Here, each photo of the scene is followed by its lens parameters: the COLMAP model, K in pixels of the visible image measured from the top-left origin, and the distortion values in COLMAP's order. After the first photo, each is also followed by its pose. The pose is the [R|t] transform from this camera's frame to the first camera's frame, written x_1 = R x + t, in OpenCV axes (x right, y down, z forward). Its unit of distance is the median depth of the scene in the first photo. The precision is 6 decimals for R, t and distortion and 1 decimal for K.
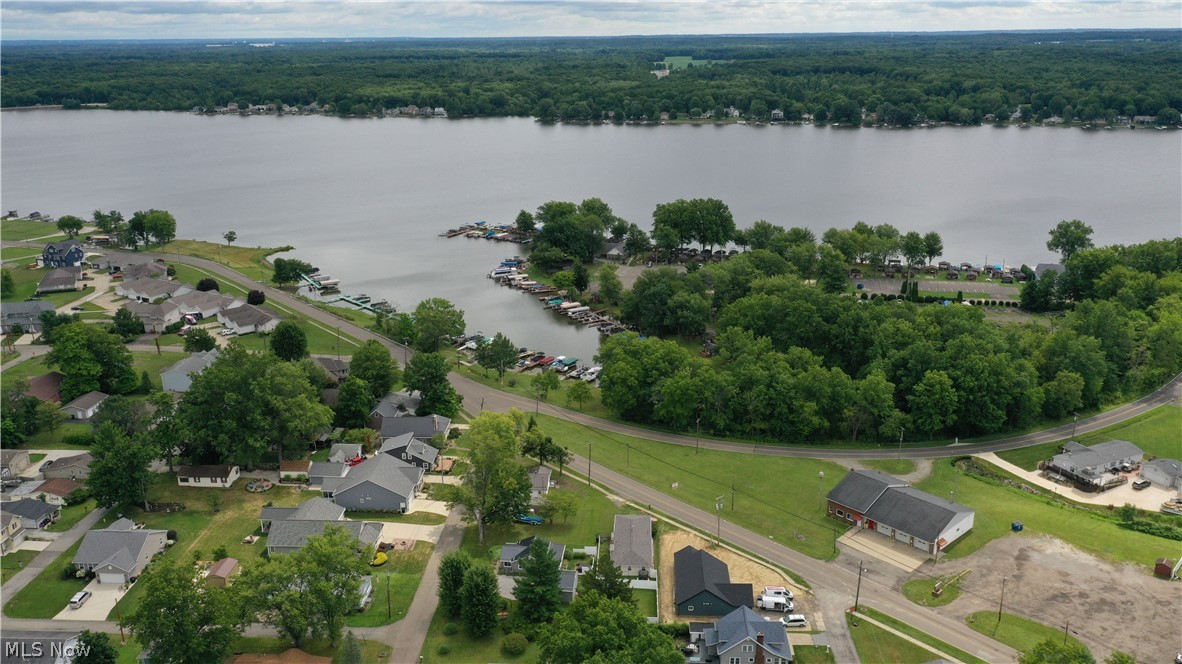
lens RADIAL K [[920.5, 0, 591.0], [0, 920.5, 332.0], [0, 0, 1]] dist [0.003556, -0.005026]
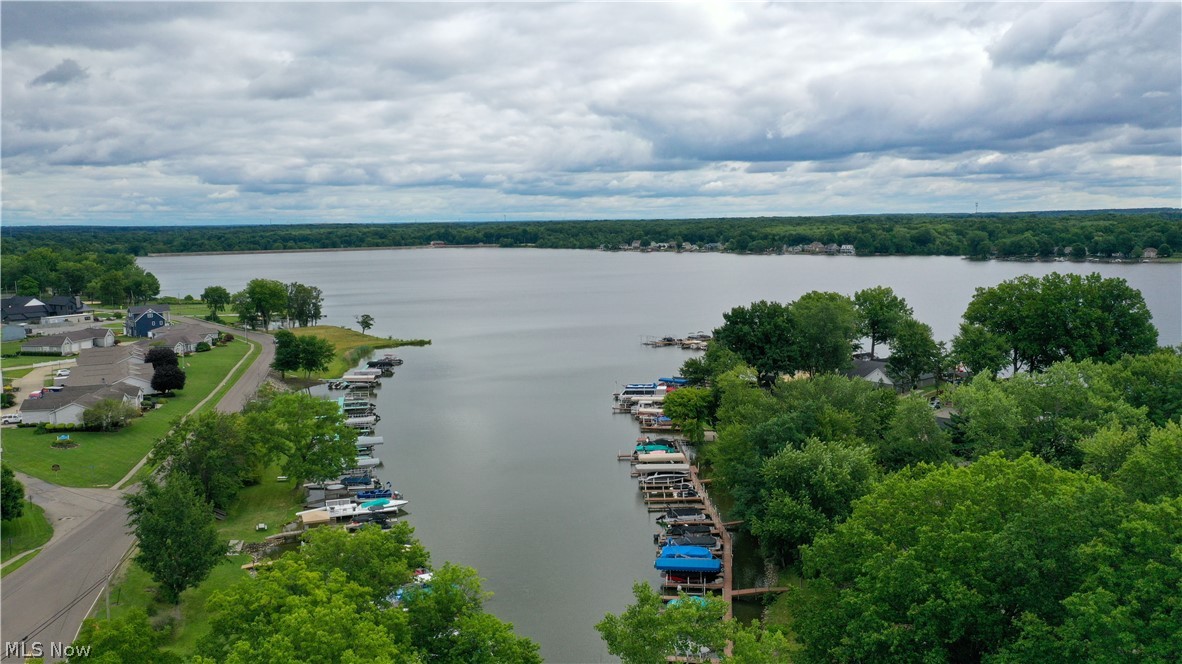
lens RADIAL K [[920.5, 0, 591.0], [0, 920.5, 332.0], [0, 0, 1]] dist [0.003556, -0.005026]
pose [[0.873072, 0.054238, -0.484566, 0.190516], [-0.142413, 0.978826, -0.147033, -0.020081], [0.466331, 0.197378, 0.862309, 0.698730]]
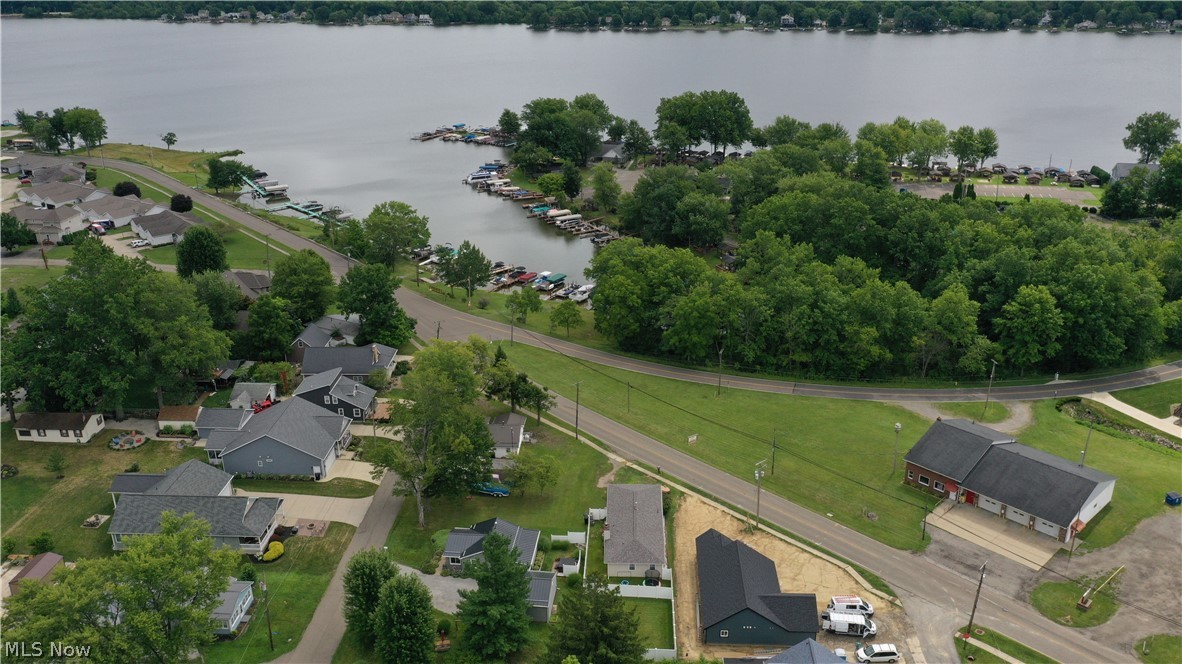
lens RADIAL K [[920.5, 0, 591.0], [0, 920.5, 332.0], [0, 0, 1]] dist [0.003556, -0.005026]
pose [[0.999996, -0.000947, 0.002767, 0.005218], [0.000726, 0.996890, 0.078799, 0.015247], [-0.002833, -0.078796, 0.996887, 0.183014]]
